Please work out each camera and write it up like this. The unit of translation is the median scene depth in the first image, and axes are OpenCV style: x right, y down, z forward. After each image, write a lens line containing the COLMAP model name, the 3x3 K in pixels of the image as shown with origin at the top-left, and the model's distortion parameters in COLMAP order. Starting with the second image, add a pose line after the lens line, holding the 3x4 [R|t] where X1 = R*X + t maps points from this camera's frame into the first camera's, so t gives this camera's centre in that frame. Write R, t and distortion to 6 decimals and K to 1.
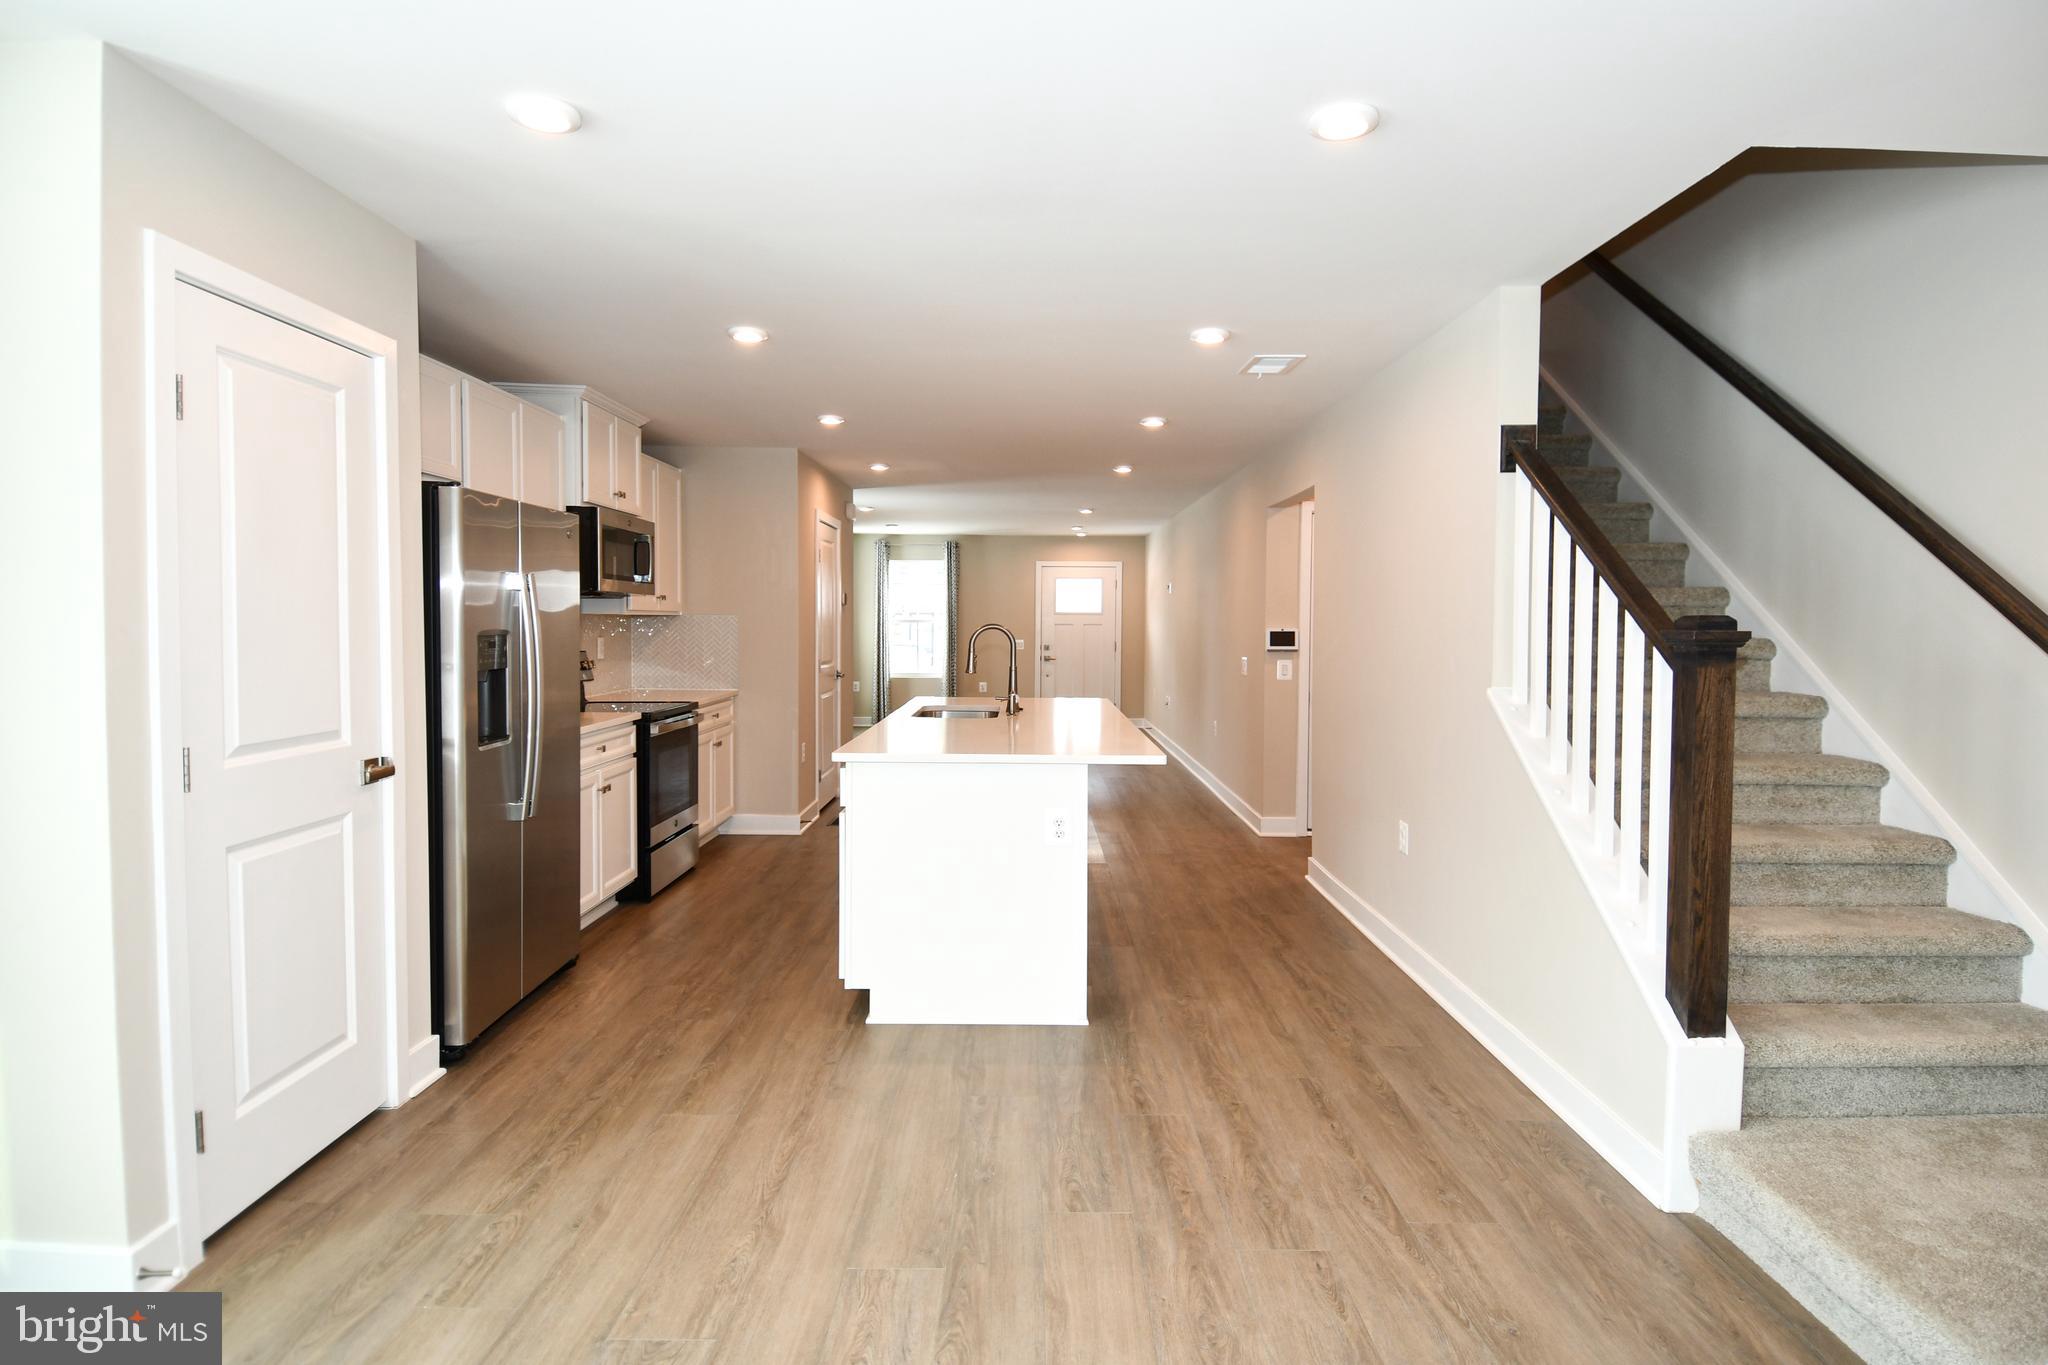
lens RADIAL K [[1117.9, 0, 1001.8], [0, 1117.9, 648.1], [0, 0, 1]] dist [0.017615, -0.022993]
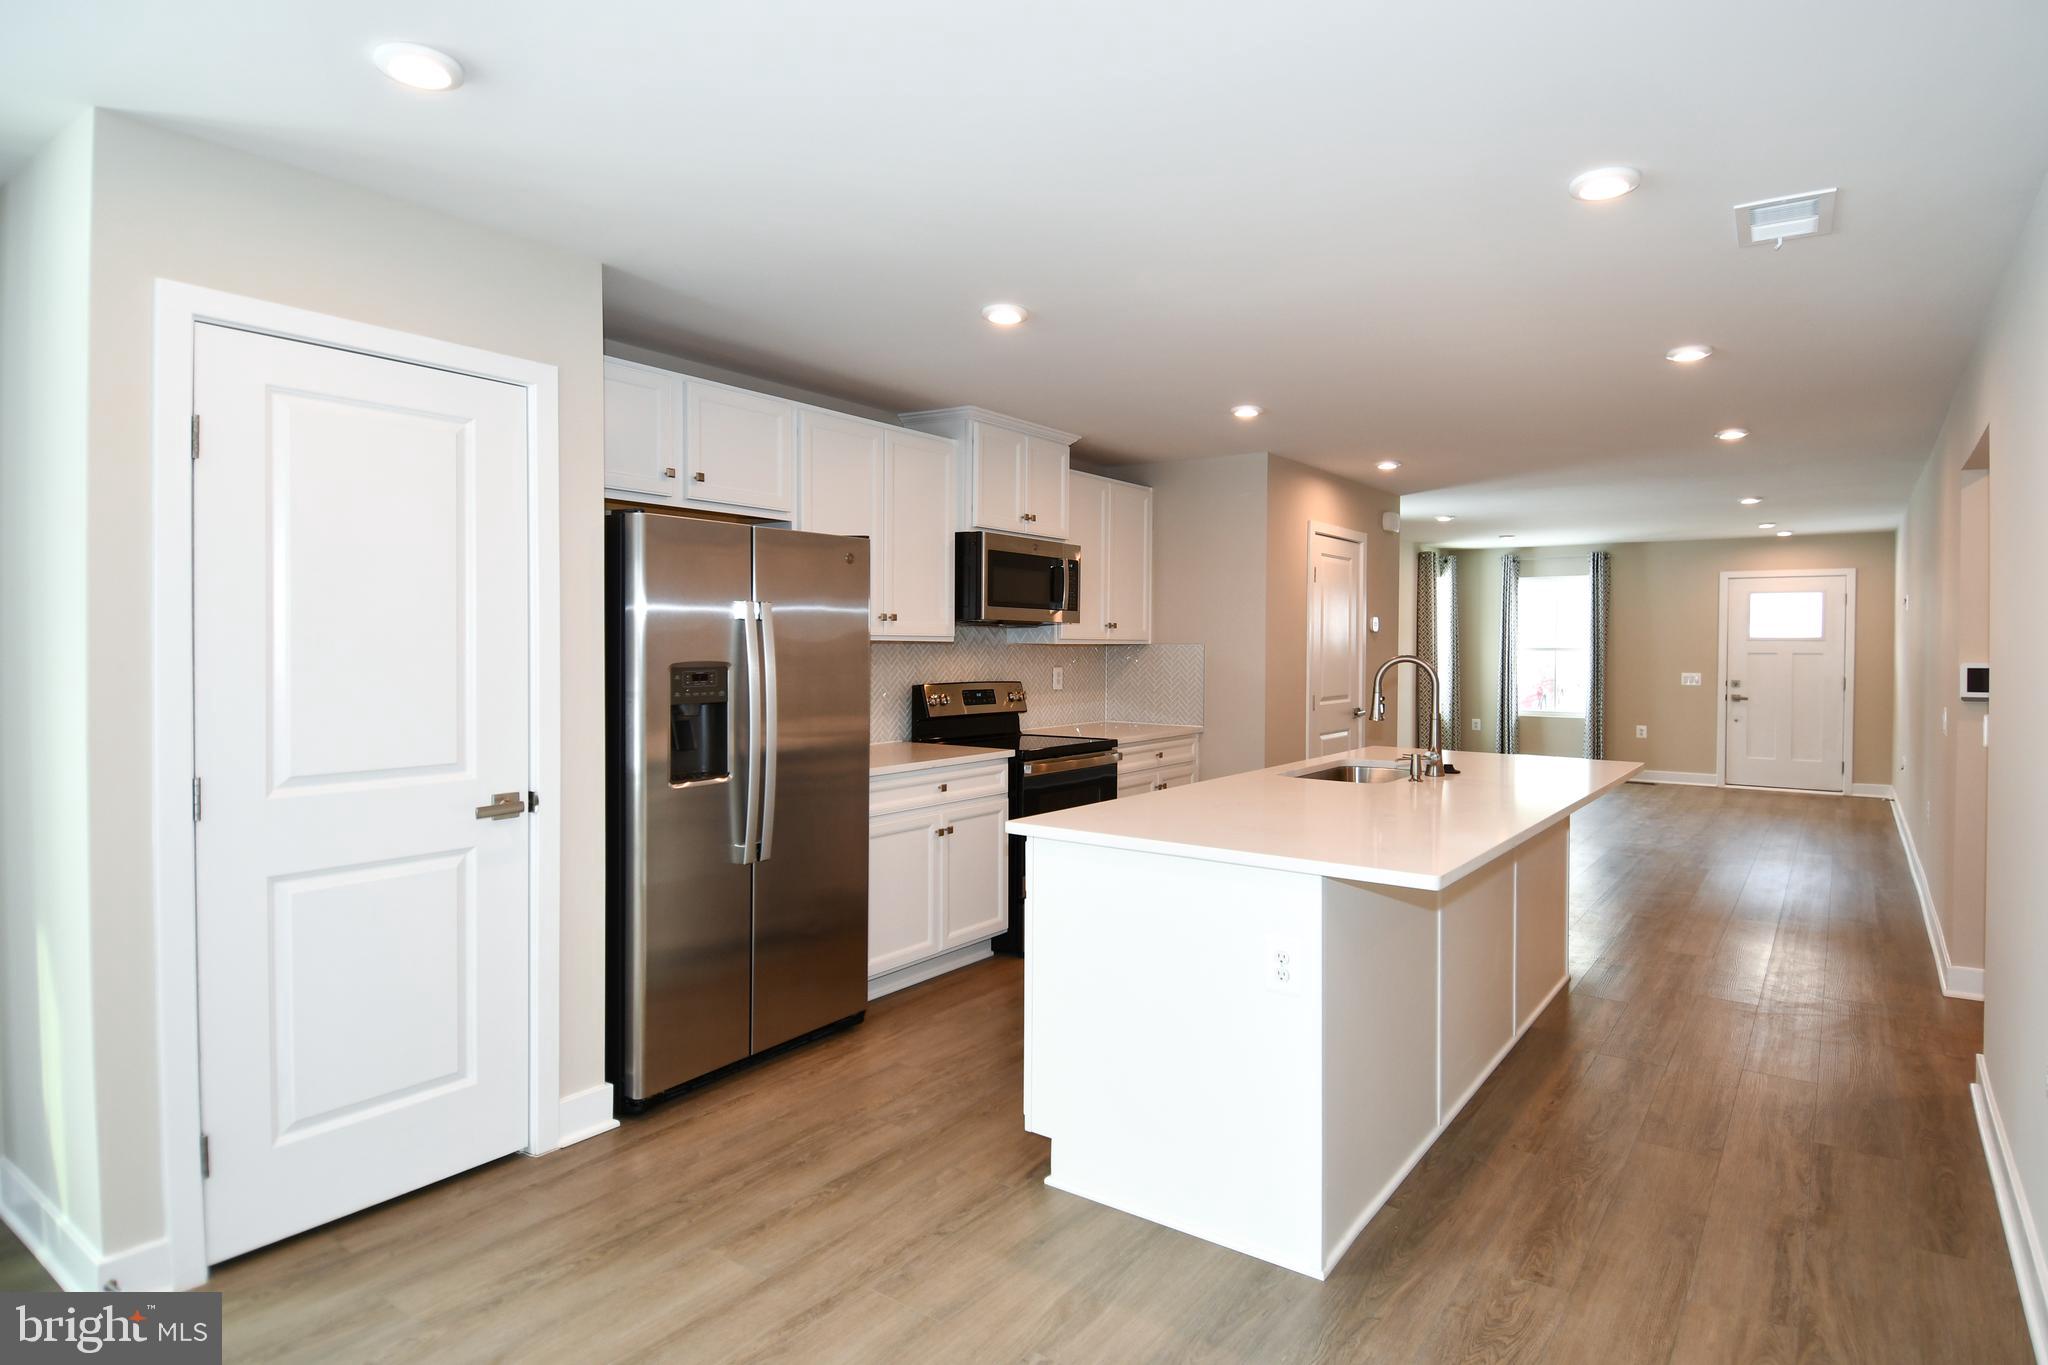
lens RADIAL K [[1117.9, 0, 1020.3], [0, 1117.9, 649.2], [0, 0, 1]] dist [0.017615, -0.022993]
pose [[0.826857, 0.000301, -0.562413, 0.301193], [-0.013419, 0.999726, -0.019193, -0.011851], [0.562253, 0.023416, 0.826634, 0.367083]]
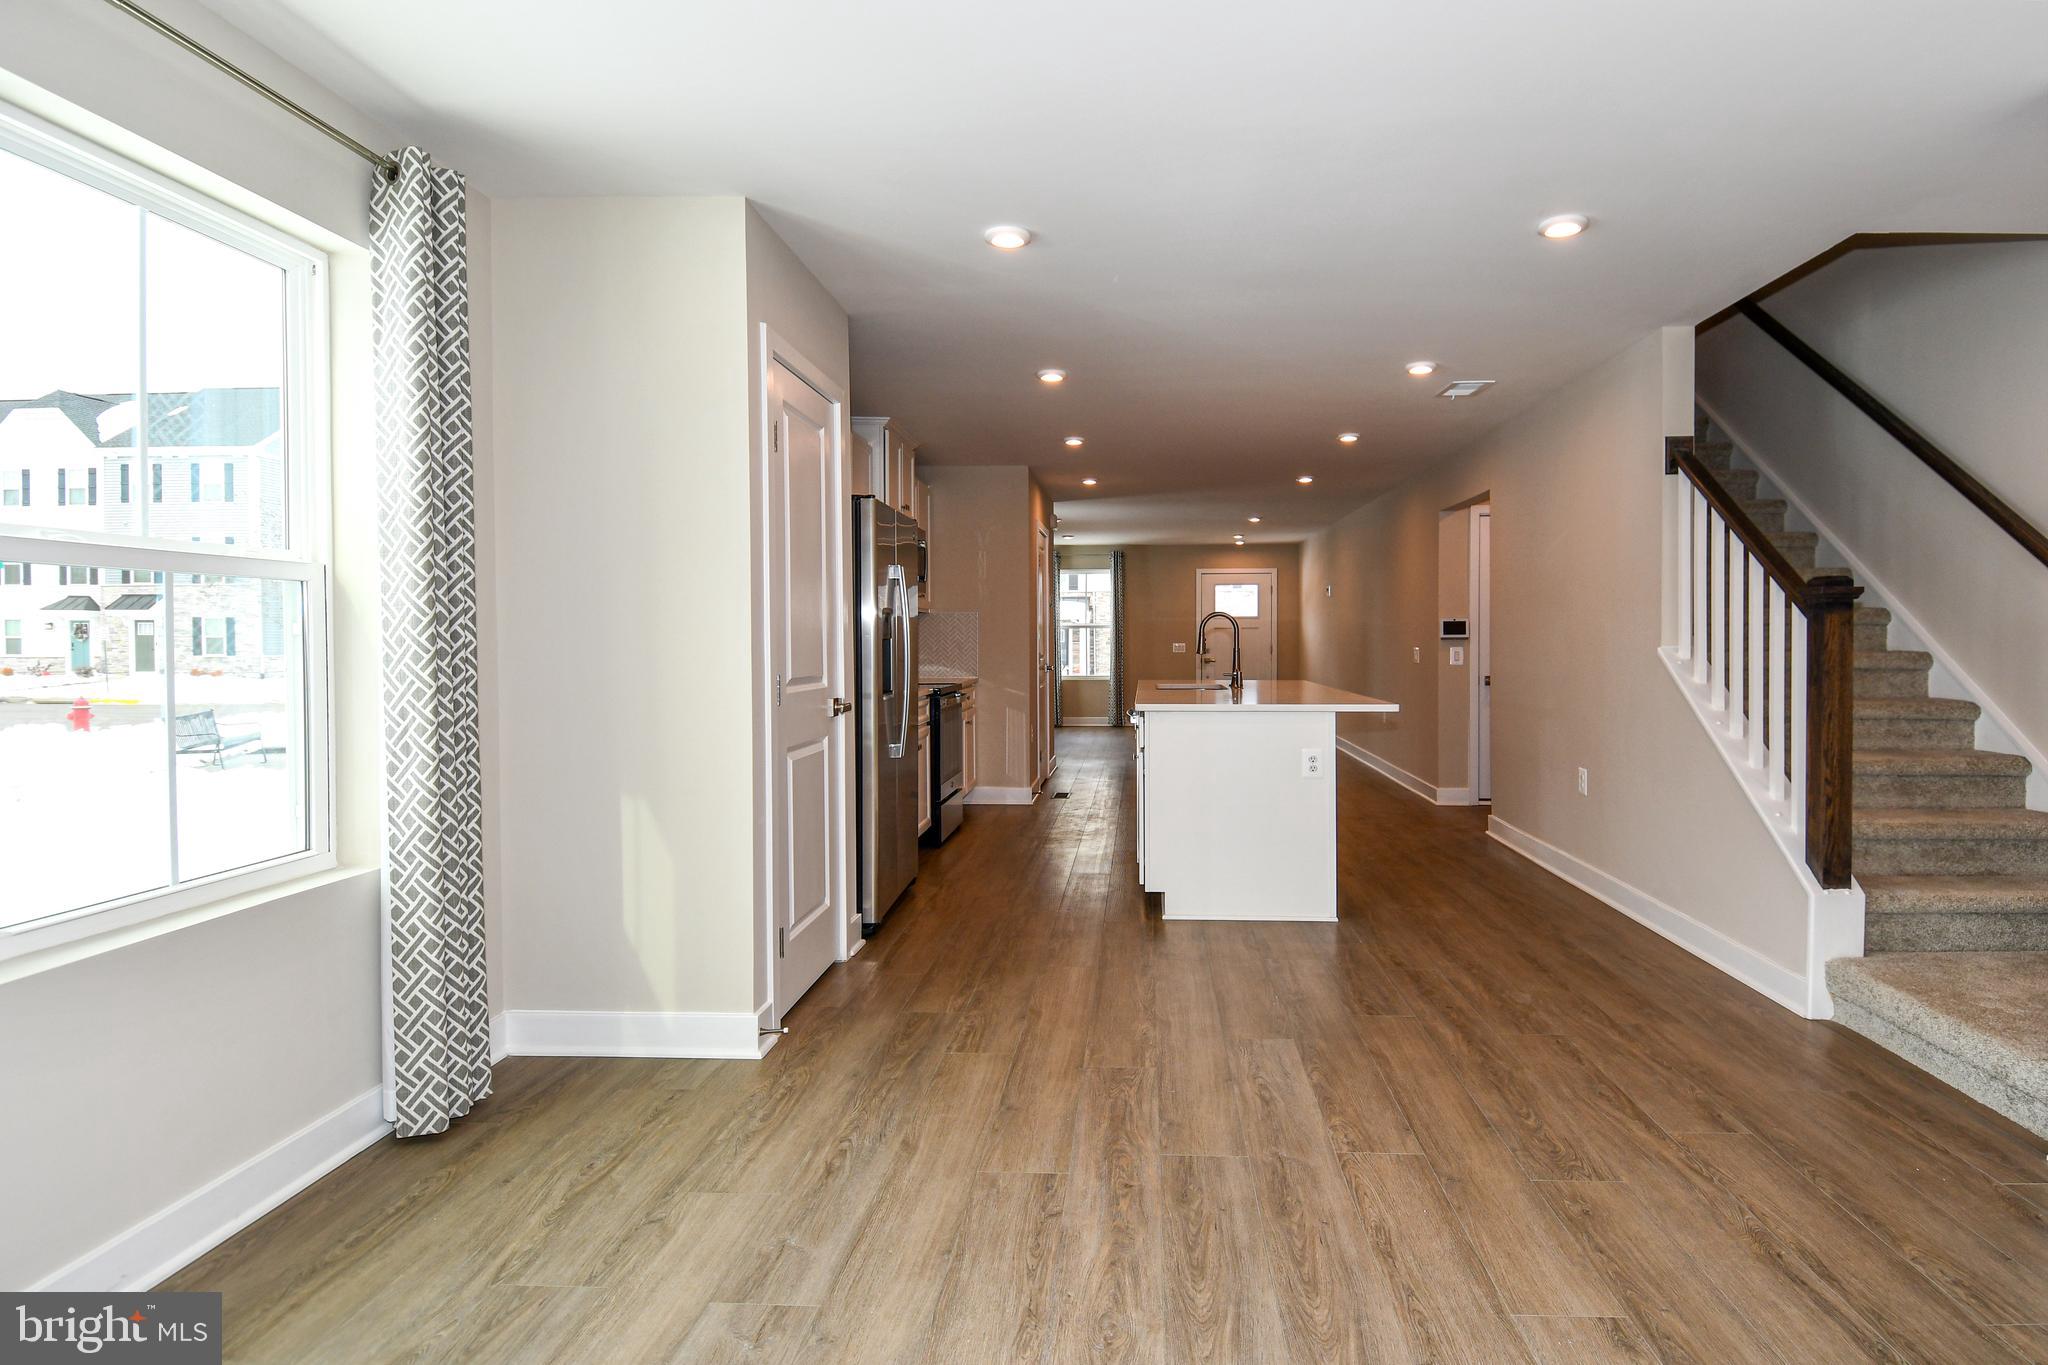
lens RADIAL K [[1117.9, 0, 1103.2], [0, 1117.9, 652.3], [0, 0, 1]] dist [0.017615, -0.022993]
pose [[0.999732, -0.011367, -0.020144, -0.166776], [0.011171, 0.999890, -0.009806, 0.048169], [0.020253, 0.009578, 0.999749, -0.275922]]
